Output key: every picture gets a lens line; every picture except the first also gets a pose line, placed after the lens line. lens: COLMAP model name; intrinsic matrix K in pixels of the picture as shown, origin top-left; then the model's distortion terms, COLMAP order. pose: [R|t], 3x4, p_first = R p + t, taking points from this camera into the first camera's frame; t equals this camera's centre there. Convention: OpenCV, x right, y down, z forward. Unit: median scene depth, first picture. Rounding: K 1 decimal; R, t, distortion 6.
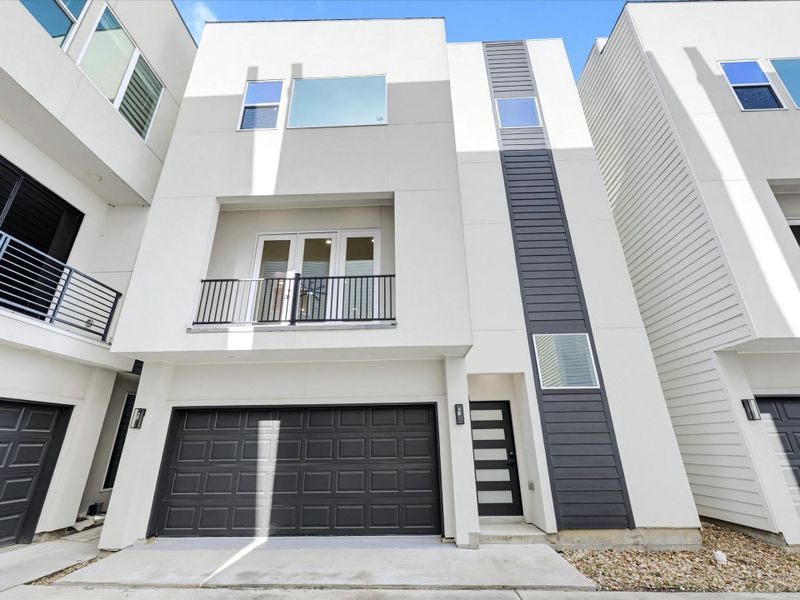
lens RADIAL K [[357.5, 0, 400.0], [0, 357.5, 300.0], [0, 0, 1]] dist [0.000812, -0.000036]
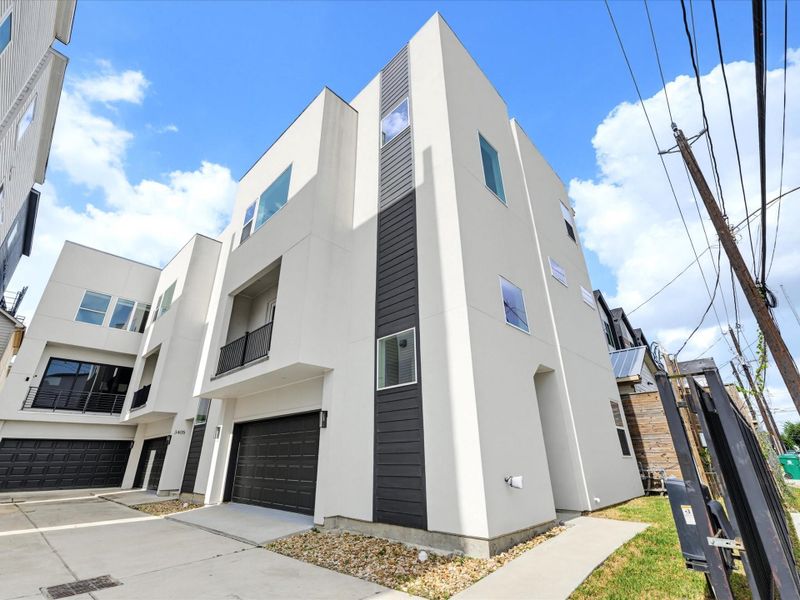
lens RADIAL K [[357.5, 0, 400.0], [0, 357.5, 300.0], [0, 0, 1]] dist [0.000812, -0.000036]
pose [[0.749276, -0.262208, -0.608138, 1.273183], [0.247777, 0.962581, -0.109750, 0.135870], [0.614159, -0.068450, 0.786208, 0.248829]]
